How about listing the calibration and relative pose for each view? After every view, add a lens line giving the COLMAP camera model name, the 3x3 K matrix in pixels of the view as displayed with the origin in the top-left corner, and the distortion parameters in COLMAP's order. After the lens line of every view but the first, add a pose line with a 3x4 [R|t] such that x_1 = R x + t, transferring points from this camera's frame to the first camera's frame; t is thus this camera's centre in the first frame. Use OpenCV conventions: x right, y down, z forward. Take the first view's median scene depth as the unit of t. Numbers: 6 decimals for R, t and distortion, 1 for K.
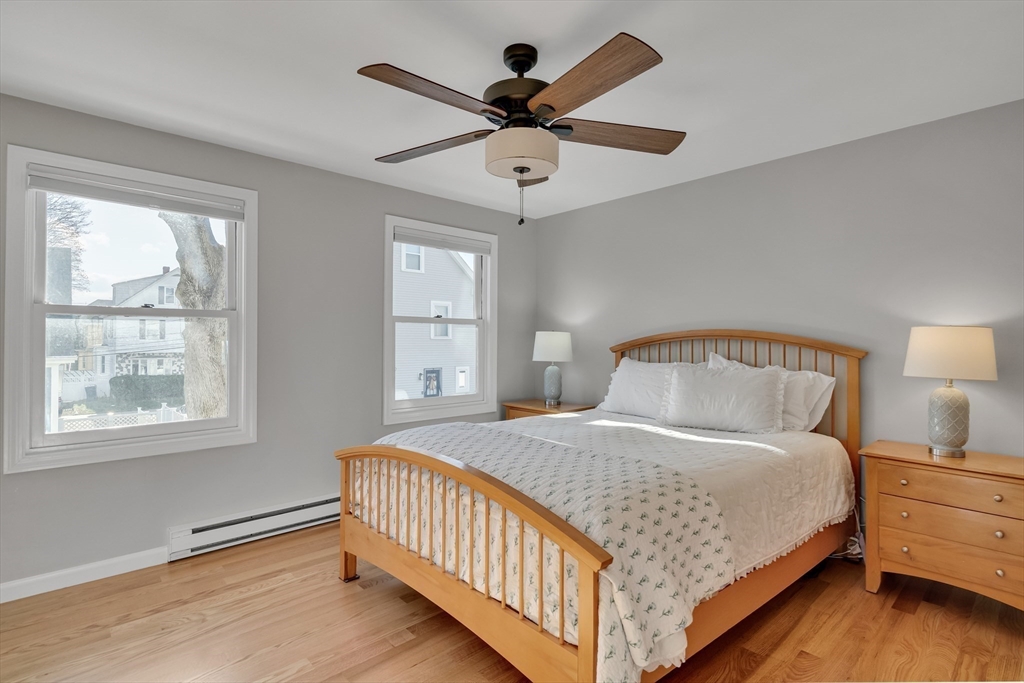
lens RADIAL K [[509.6, 0, 511.8], [0, 509.6, 337.9], [0, 0, 1]] dist [-0.000562, -0.000197]
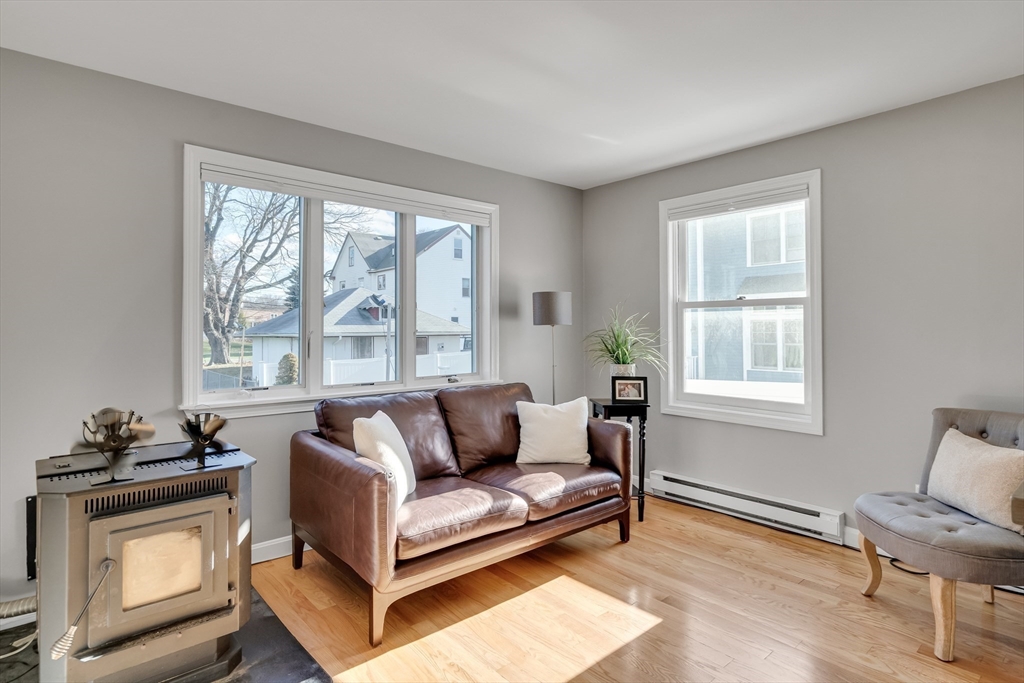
lens RADIAL K [[536.5, 0, 515.6], [0, 536.5, 327.5], [0, 0, 1]] dist [0.001243, 0.000281]
pose [[-0.035674, -0.003973, -0.999356, 0.546639], [0.006960, 0.999967, -0.004224, 0.007193], [0.999339, -0.007106, -0.035645, 0.509742]]
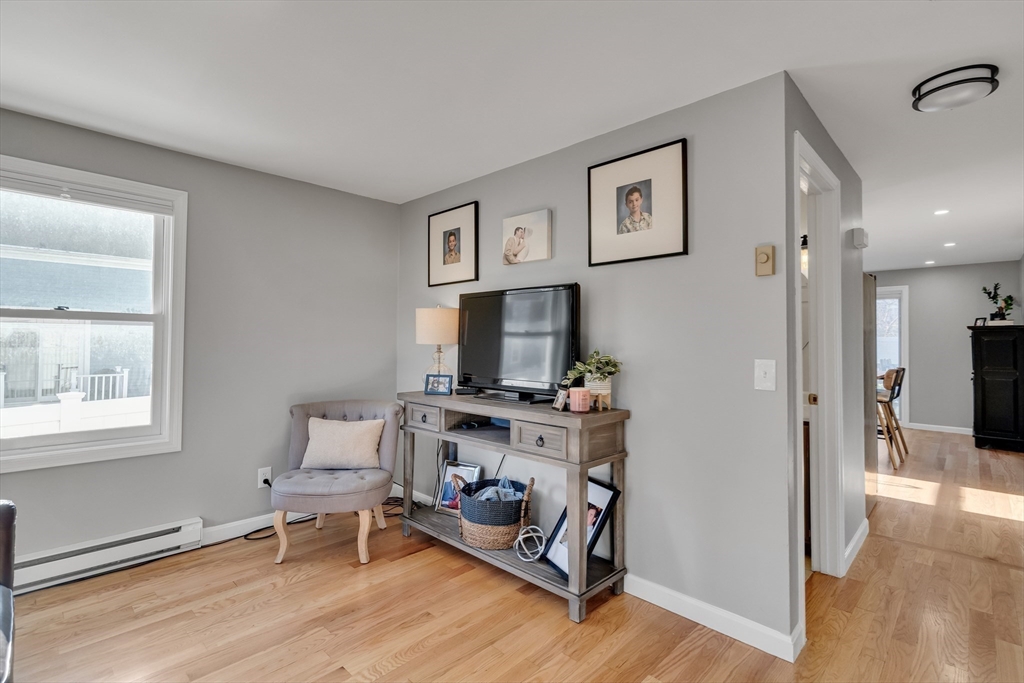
lens RADIAL K [[475.1, 0, 504.6], [0, 475.1, 333.0], [0, 0, 1]] dist [-0.001268, 0.000259]
pose [[0.999545, 0.005908, 0.029580, 0.089041], [-0.005248, 0.999737, -0.022317, -0.000259], [-0.029704, 0.022152, 0.999313, 0.085762]]
